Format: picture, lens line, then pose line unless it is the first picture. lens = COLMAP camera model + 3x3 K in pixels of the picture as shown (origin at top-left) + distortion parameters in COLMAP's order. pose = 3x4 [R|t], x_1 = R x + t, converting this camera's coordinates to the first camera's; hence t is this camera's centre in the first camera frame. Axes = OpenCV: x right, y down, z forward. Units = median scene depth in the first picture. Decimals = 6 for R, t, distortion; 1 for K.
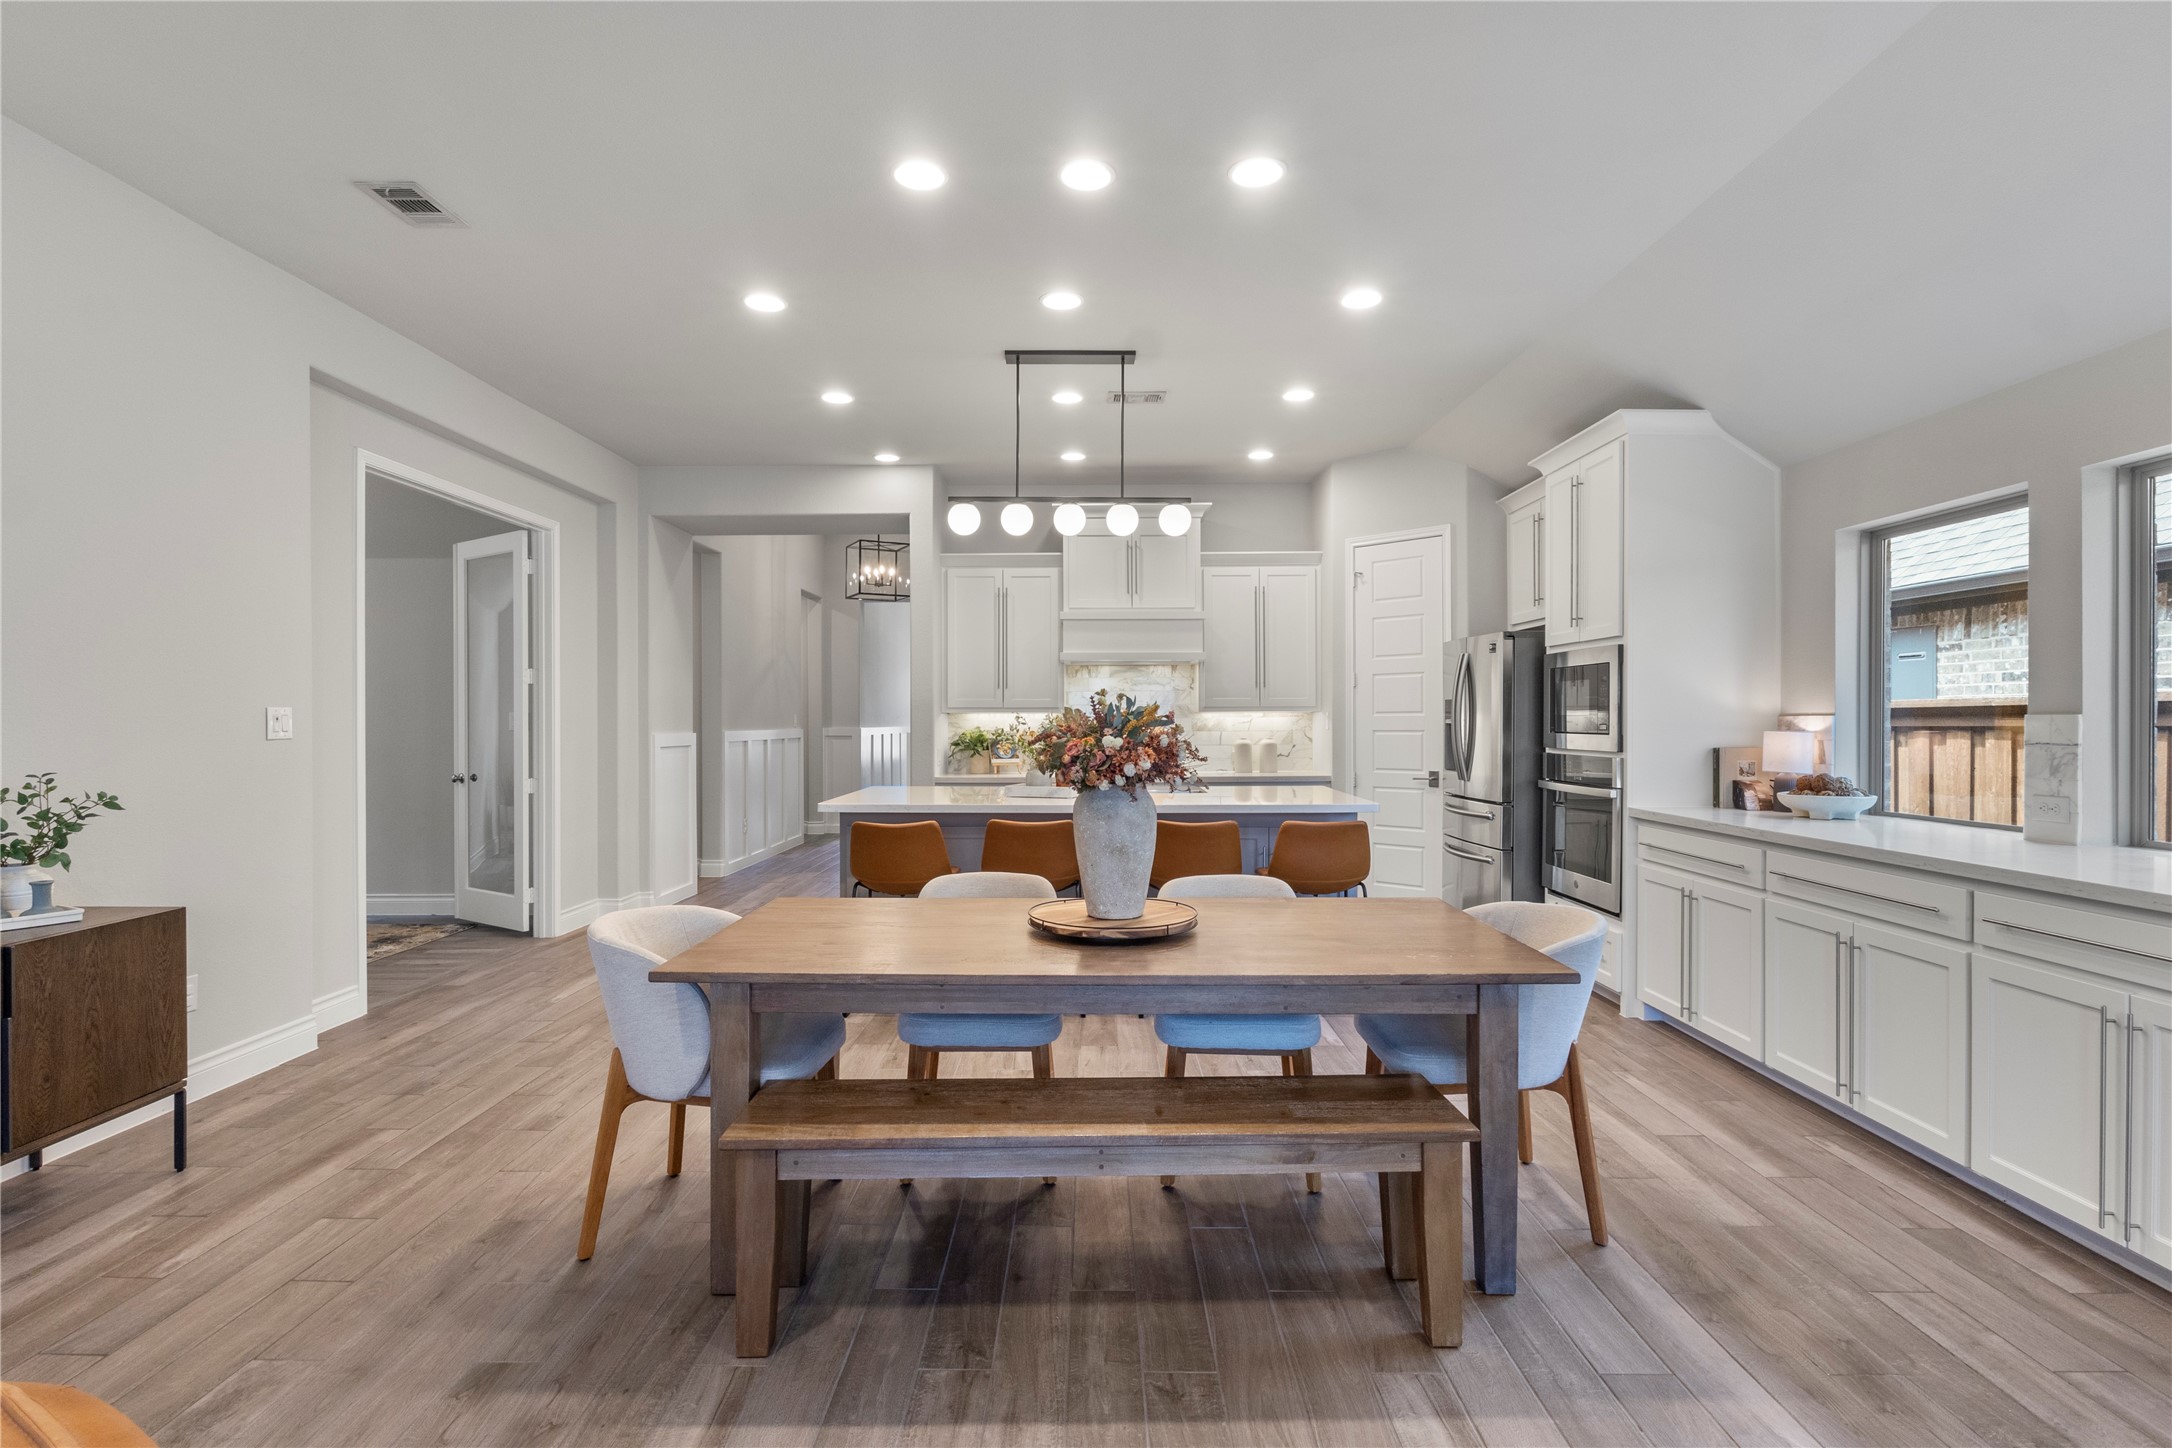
lens RADIAL K [[1085.0, 0, 1086.0], [0, 1085.0, 724.0], [0, 0, 1]] dist [0.000183, 0.000021]
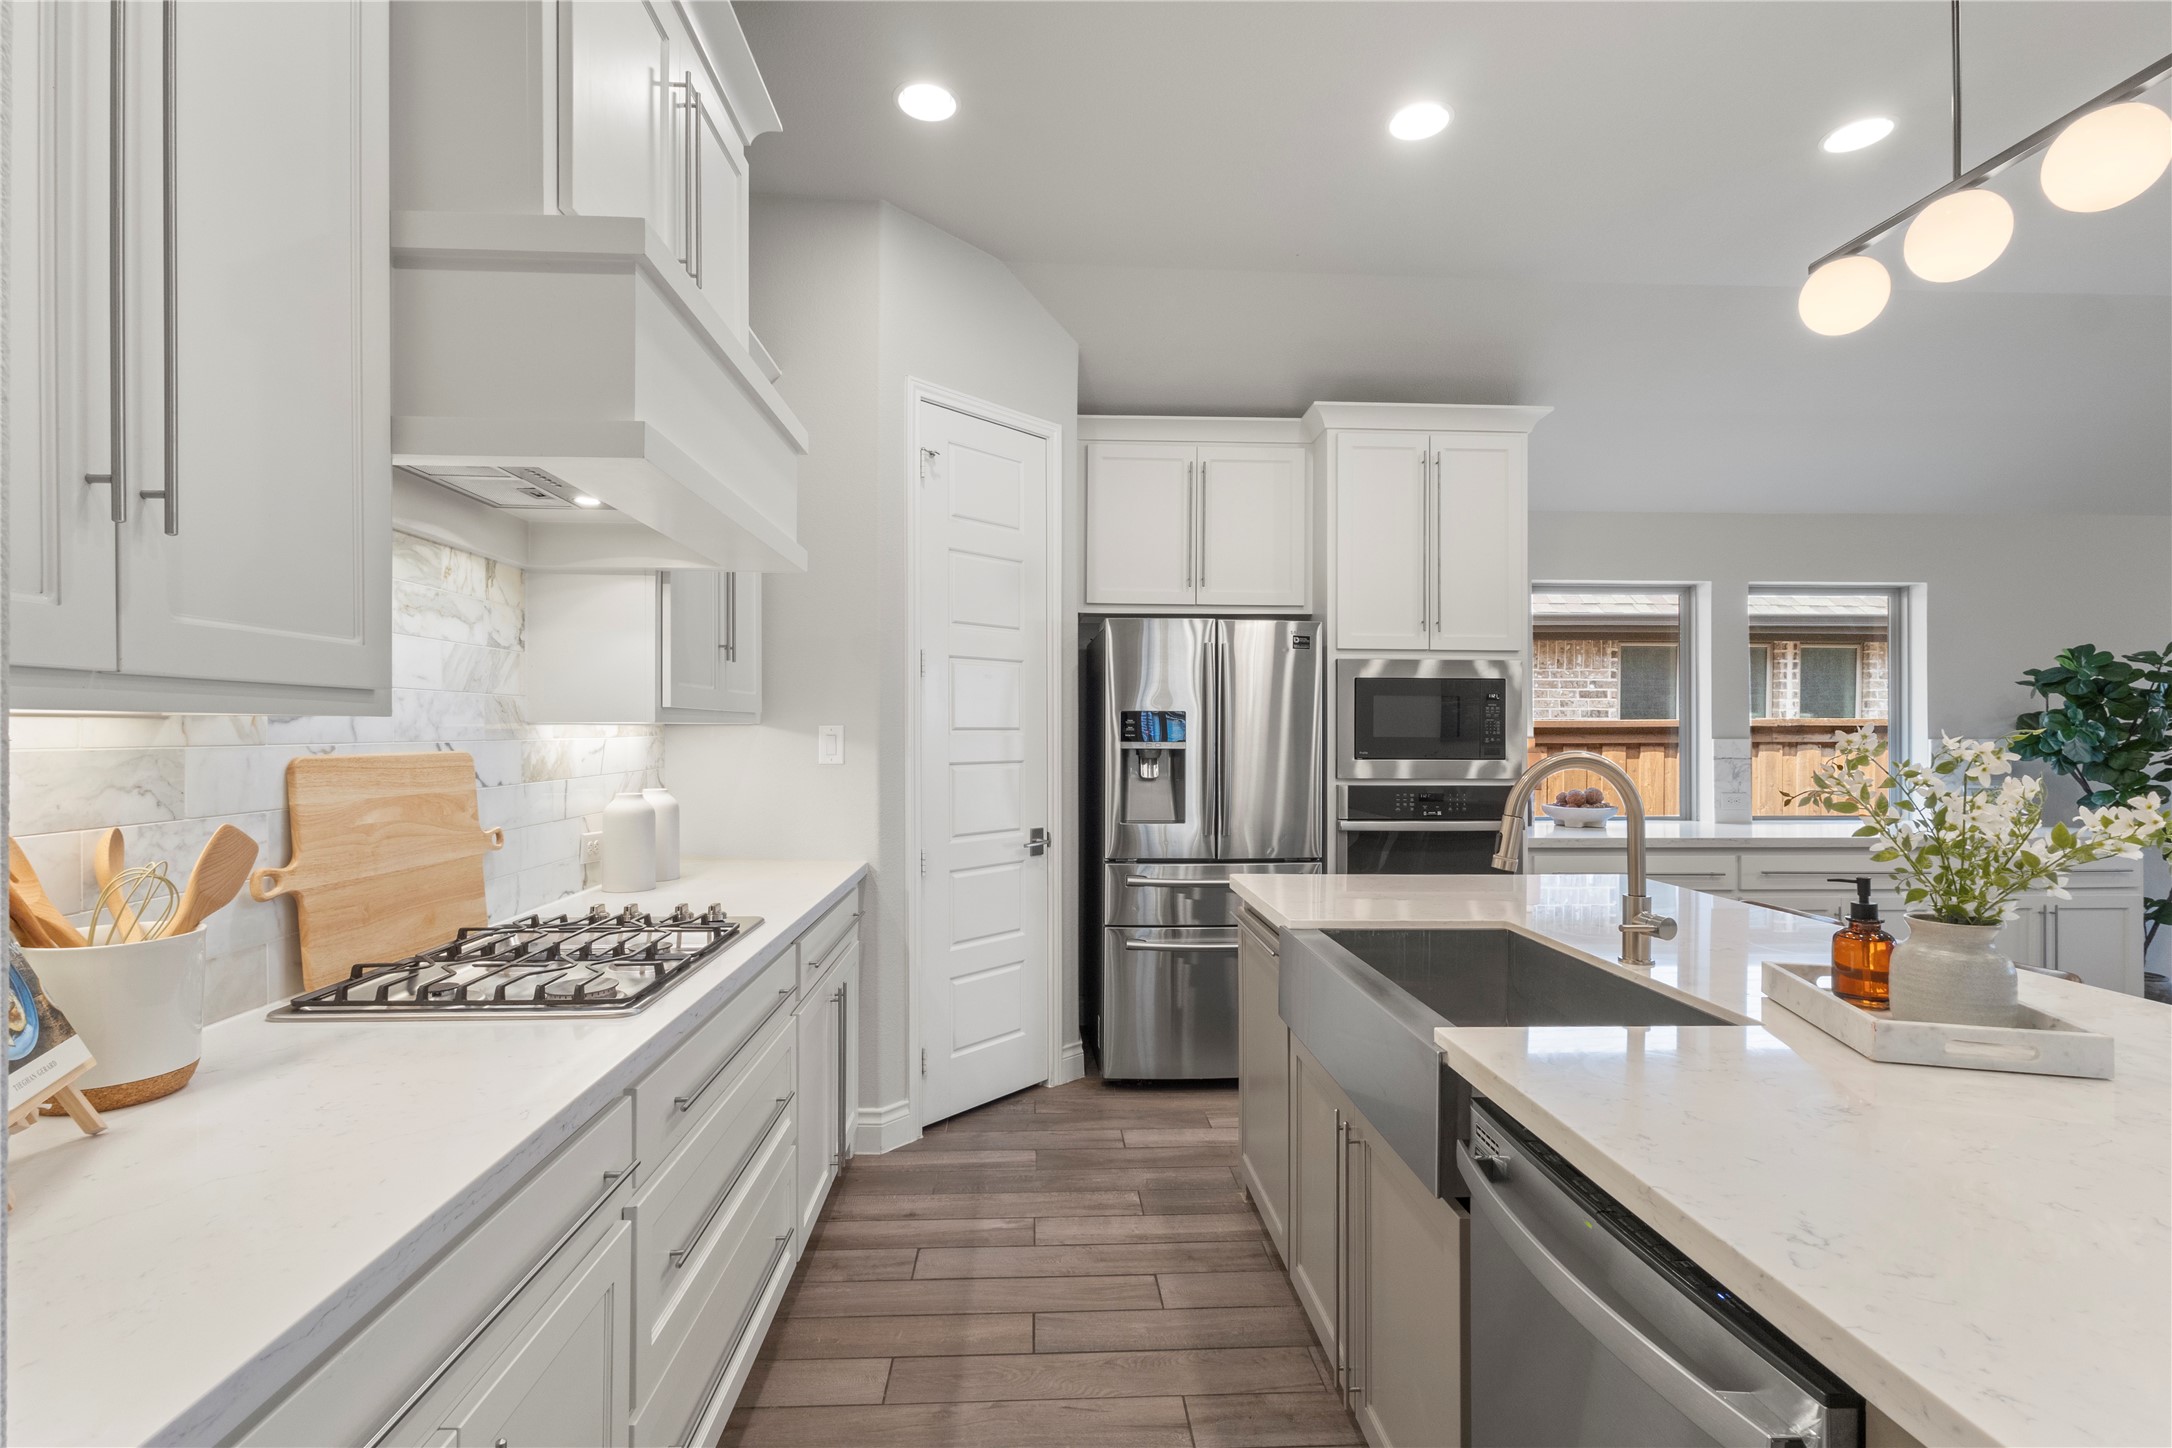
lens RADIAL K [[1006.0, 0, 1072.1], [0, 1006.0, 737.4], [0, 0, 1]] dist [0.000439, 0.000006]
pose [[-0.051453, 0.001161, 0.998675, -0.407096], [0.003167, 0.999994, -0.001000, -0.010717], [-0.998670, 0.003112, -0.051456, 1.754820]]
